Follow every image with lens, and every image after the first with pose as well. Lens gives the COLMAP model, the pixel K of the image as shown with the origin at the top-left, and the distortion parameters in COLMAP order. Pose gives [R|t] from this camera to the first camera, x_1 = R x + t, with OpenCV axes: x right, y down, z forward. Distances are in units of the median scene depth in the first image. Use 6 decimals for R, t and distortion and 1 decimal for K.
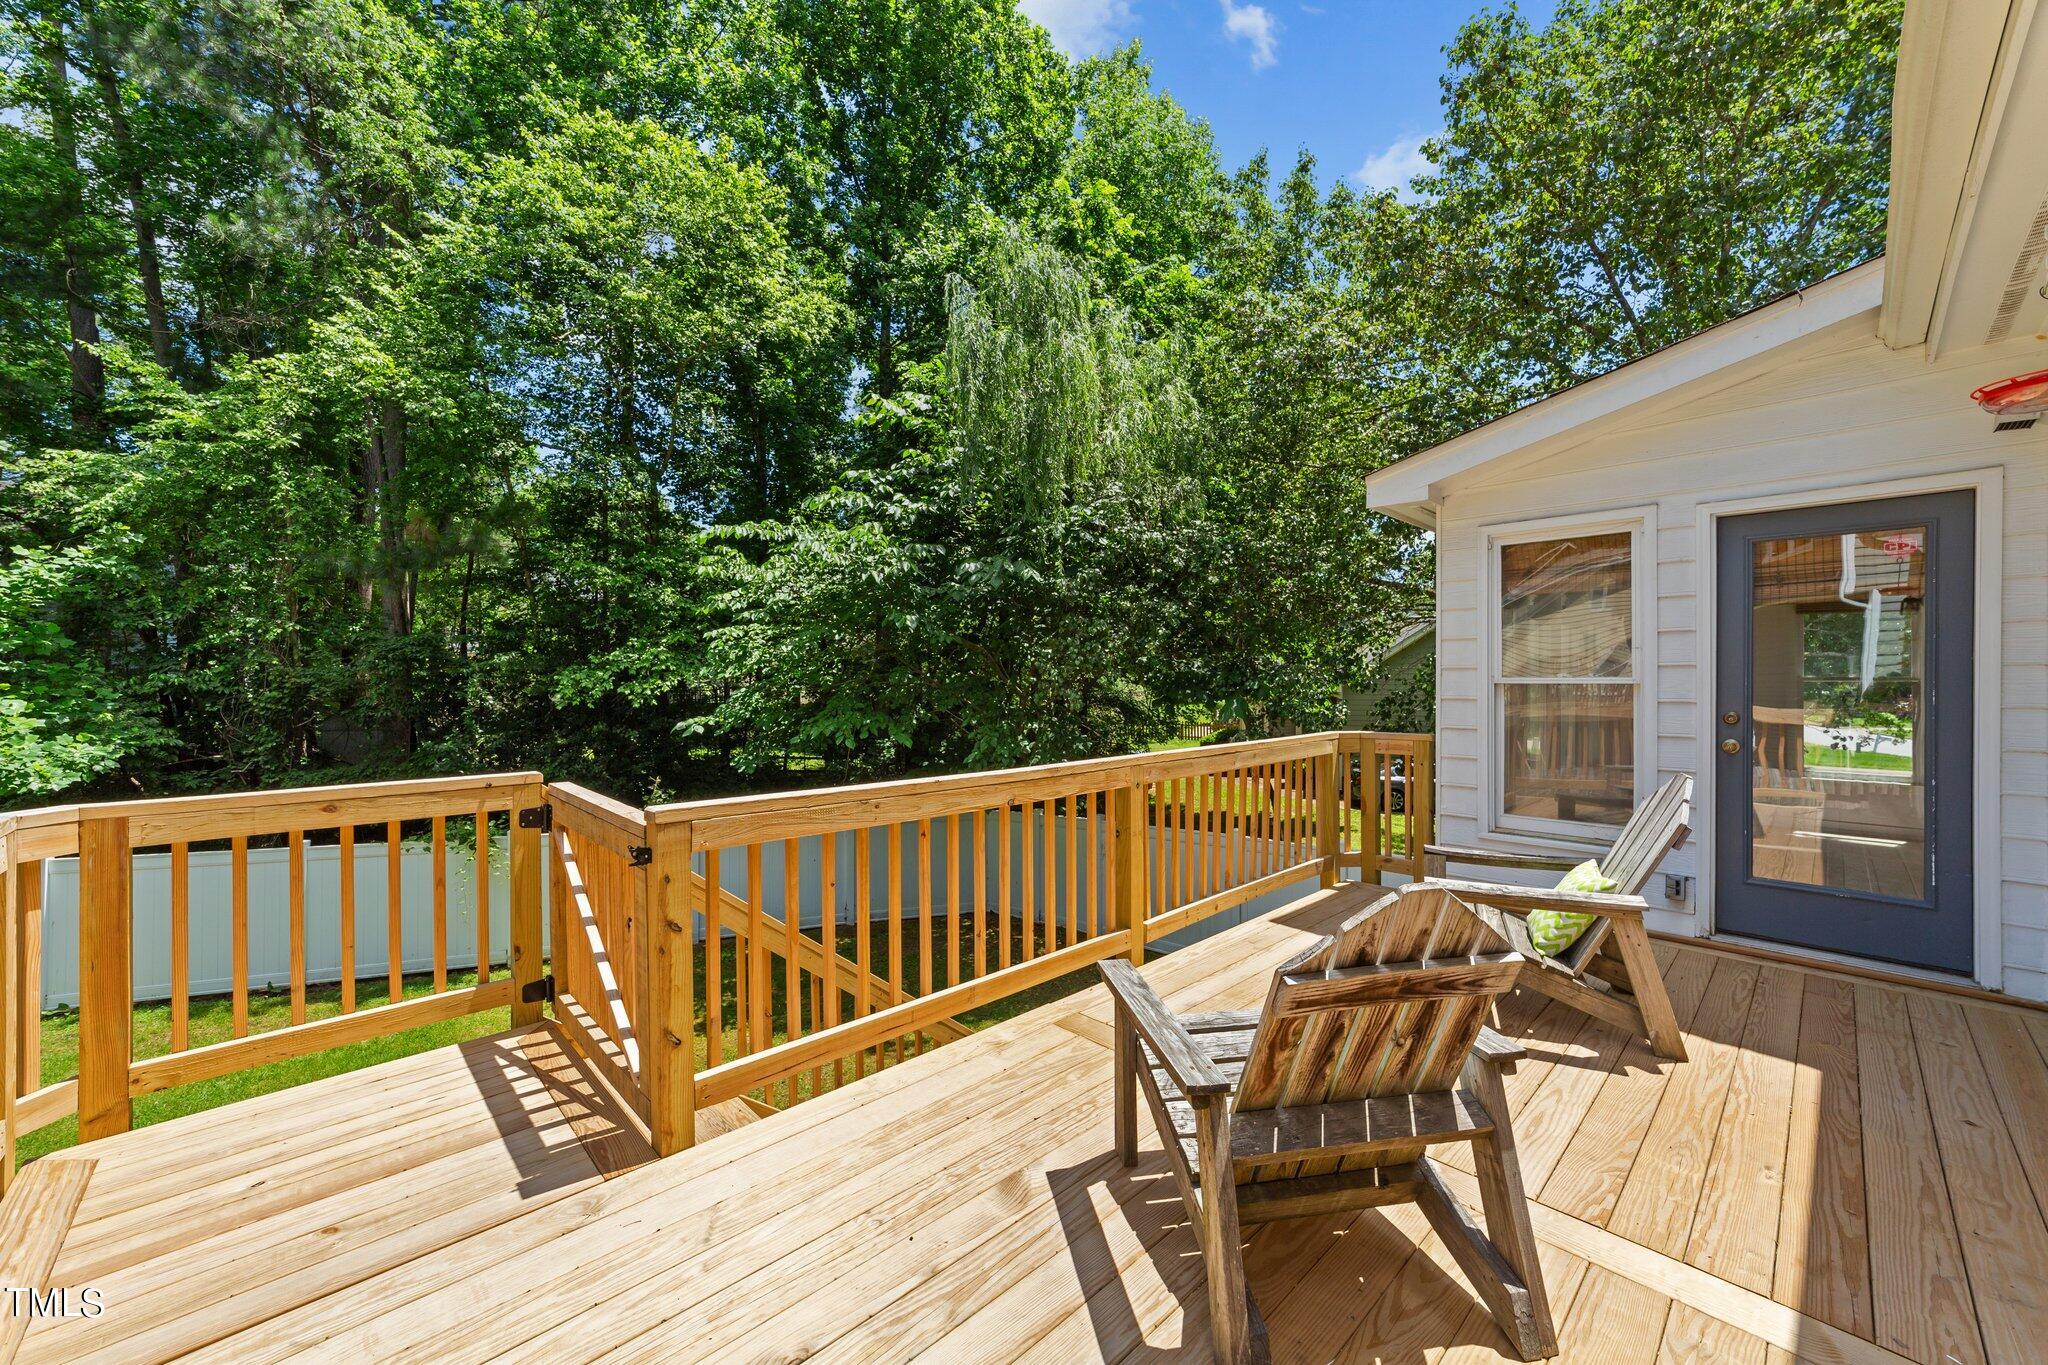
lens RADIAL K [[783.1, 0, 1024.0], [0, 783.1, 682.5], [0, 0, 1]] dist [-0.010596, 0.000604]
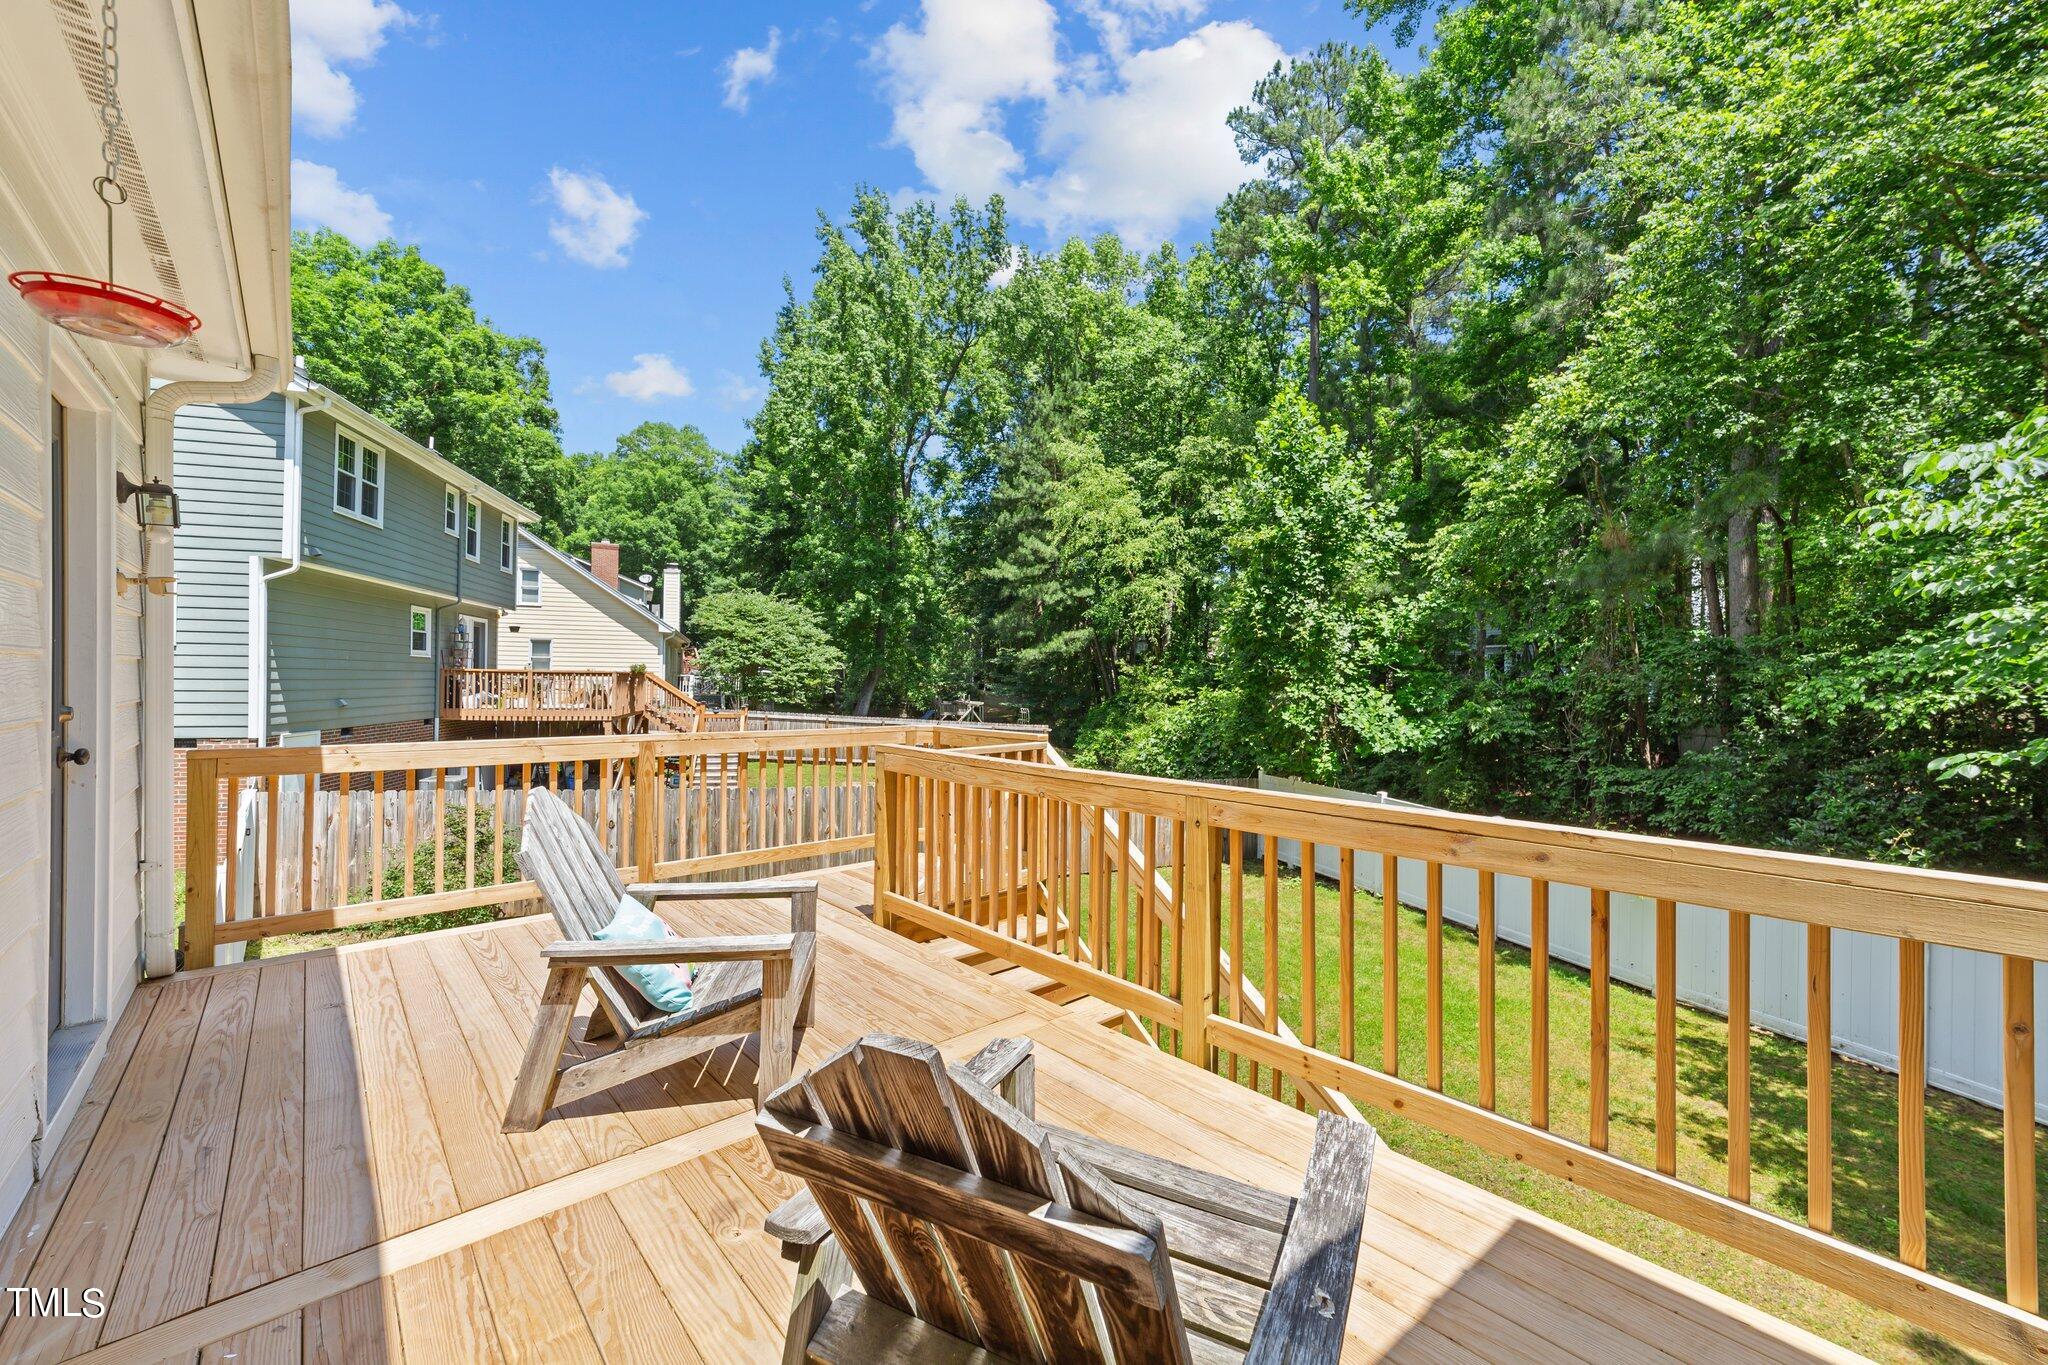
lens RADIAL K [[783.1, 0, 1024.0], [0, 783.1, 682.5], [0, 0, 1]] dist [-0.010596, 0.000604]
pose [[-0.018599, -0.011654, -0.999759, 0.641906], [-0.009536, 0.999889, -0.011478, 0.002822], [0.999782, 0.009320, -0.018708, 0.598307]]
